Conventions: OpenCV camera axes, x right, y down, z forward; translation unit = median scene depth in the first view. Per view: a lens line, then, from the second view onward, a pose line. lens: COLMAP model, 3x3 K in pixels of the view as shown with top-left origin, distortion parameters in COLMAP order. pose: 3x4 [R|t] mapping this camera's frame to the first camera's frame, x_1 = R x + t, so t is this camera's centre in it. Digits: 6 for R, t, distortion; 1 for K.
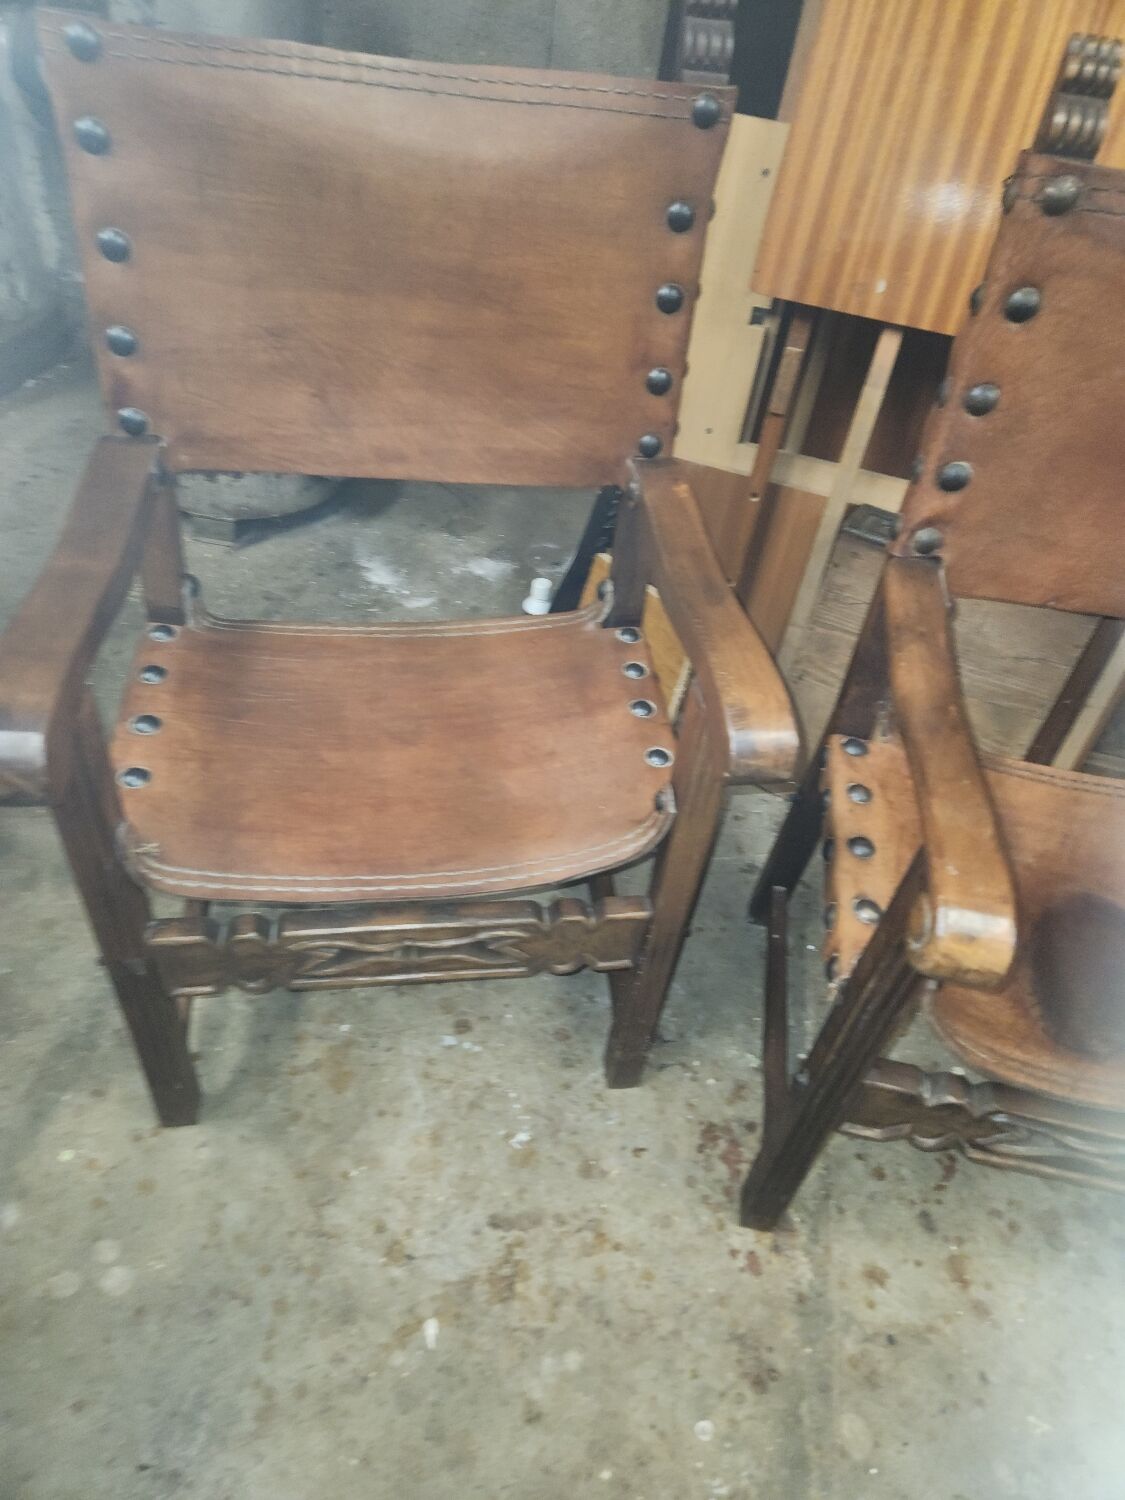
lens RADIAL K [[980.7, 0, 576.4], [0, 980.7, 756.6], [0, 0, 1]] dist [0.082891, -0.069956]
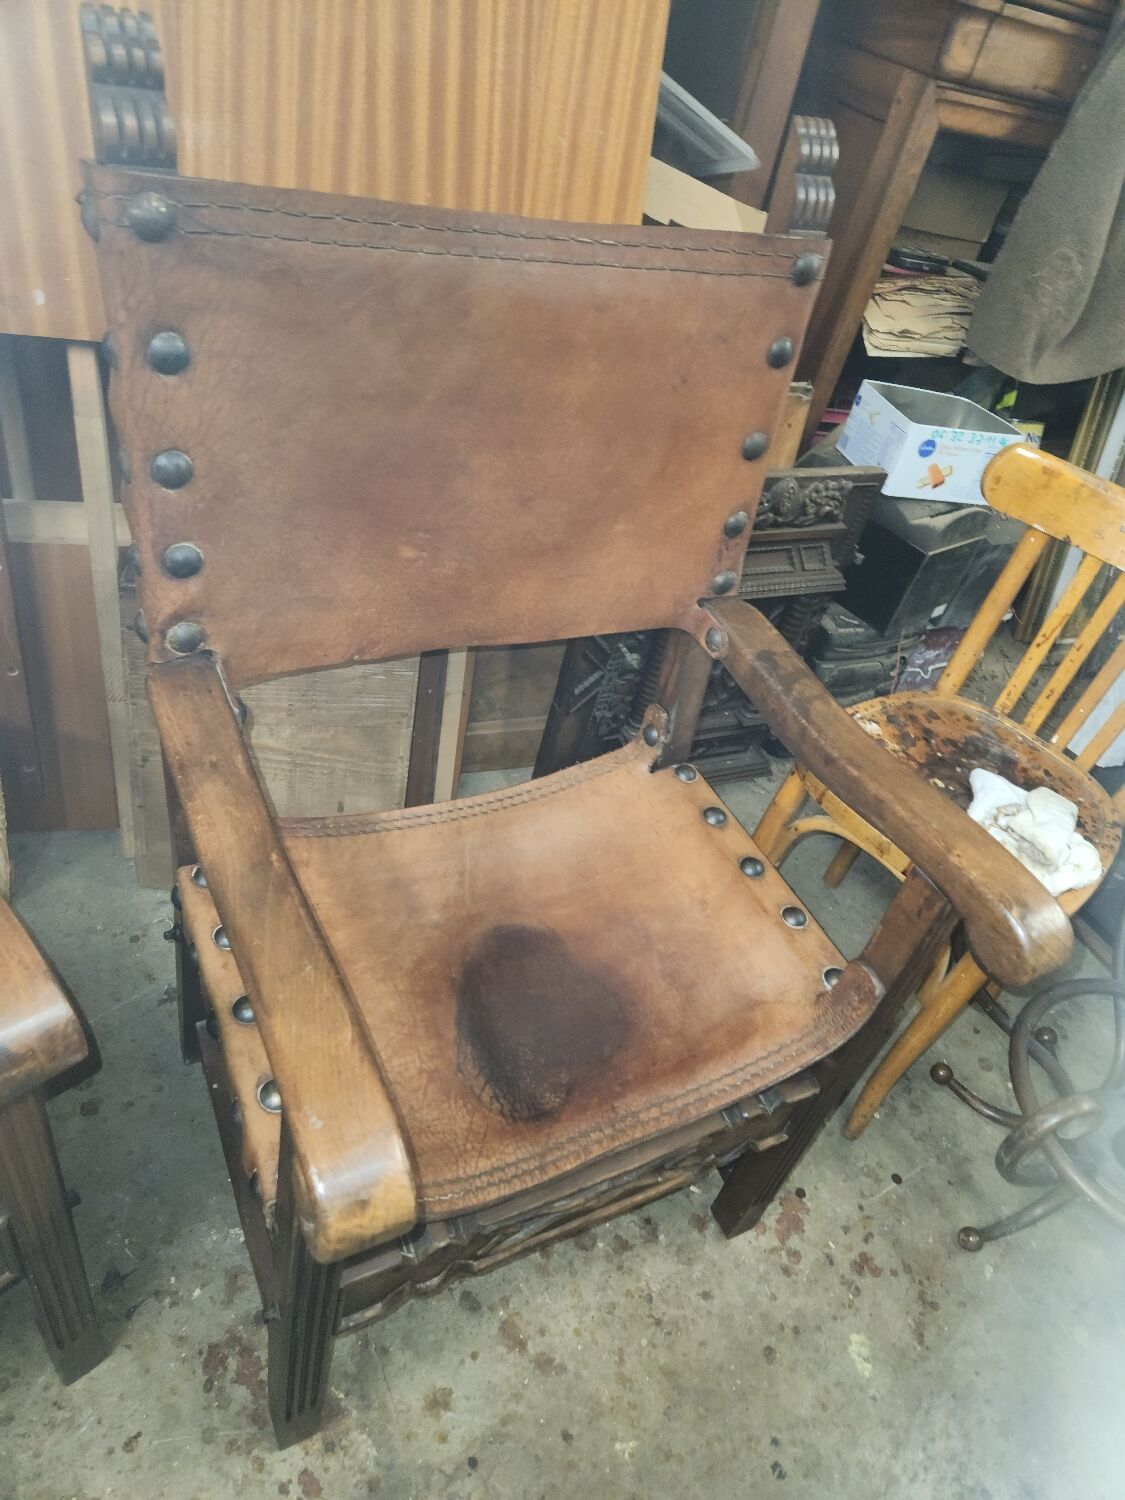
lens RADIAL K [[988.9, 0, 558.7], [0, 988.9, 758.0], [0, 0, 1]] dist [0.082228, -0.073409]
pose [[0.810936, -0.341137, 0.475404, 0.157975], [0.317795, 0.938970, 0.131691, -0.119645], [-0.491315, 0.044288, 0.869855, 0.130789]]
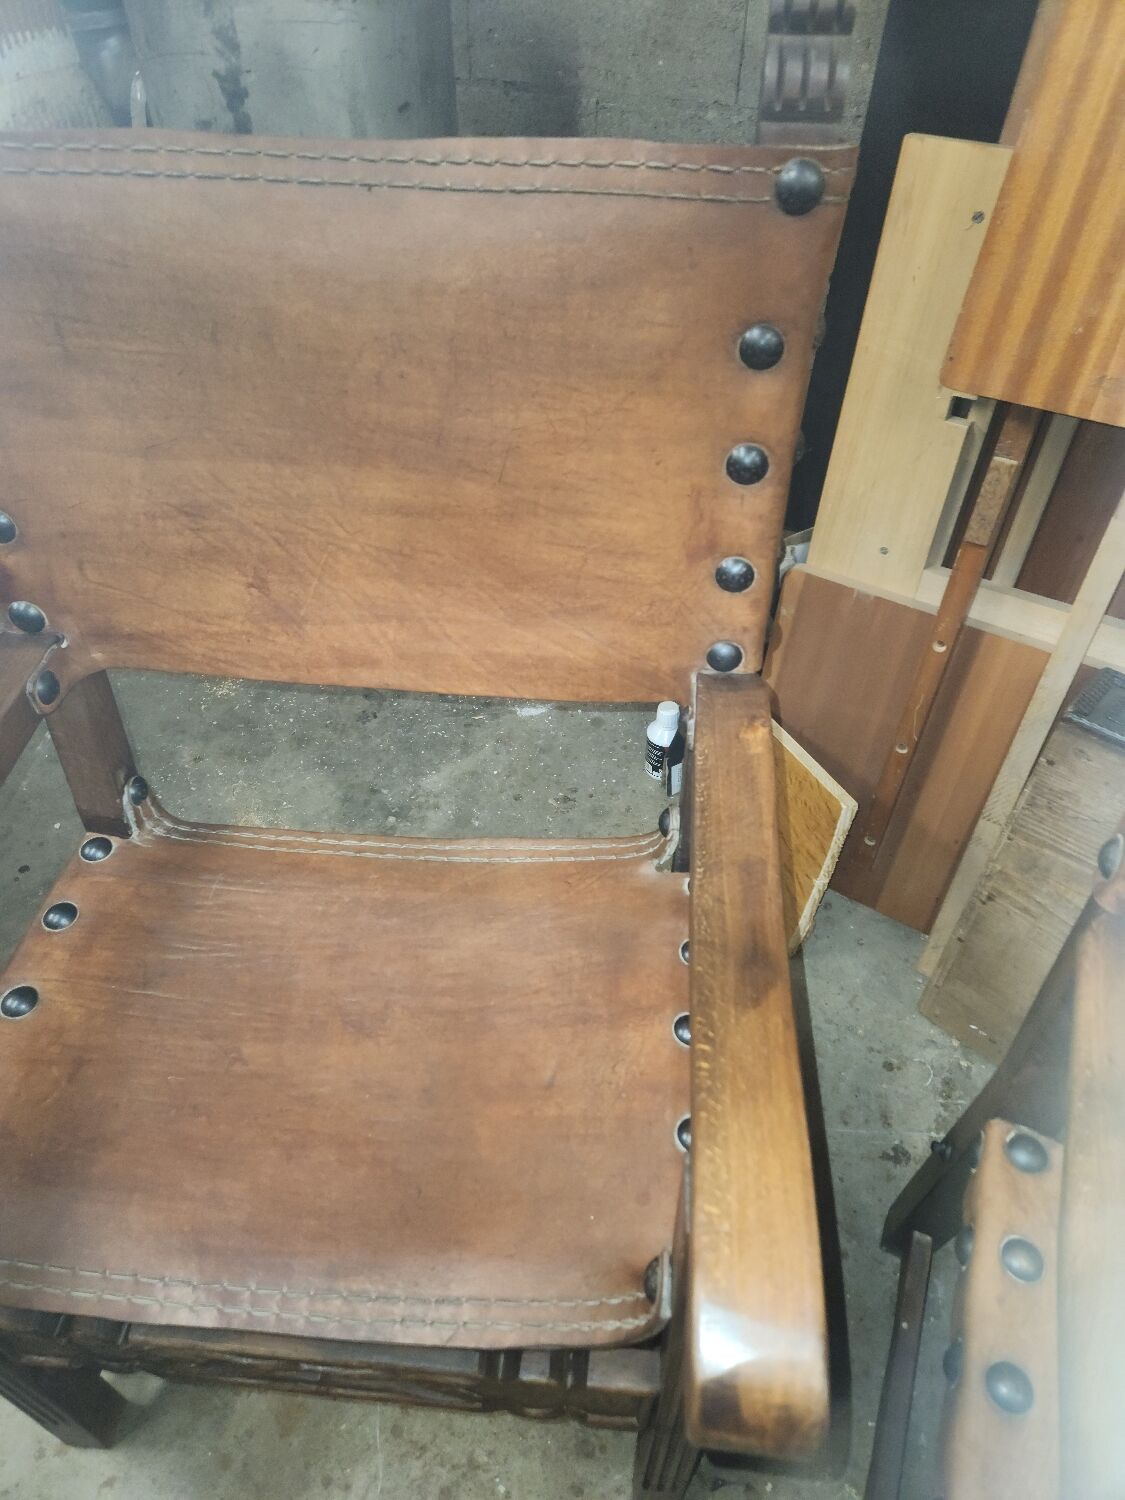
lens RADIAL K [[991.9, 0, 555.5], [0, 991.9, 740.7], [0, 0, 1]] dist [0.086165, -0.080973]
pose [[0.966928, 0.078124, -0.242791, 0.131600], [-0.079905, 0.996799, 0.002519, -0.248374], [0.242211, 0.016965, 0.970075, 0.313681]]
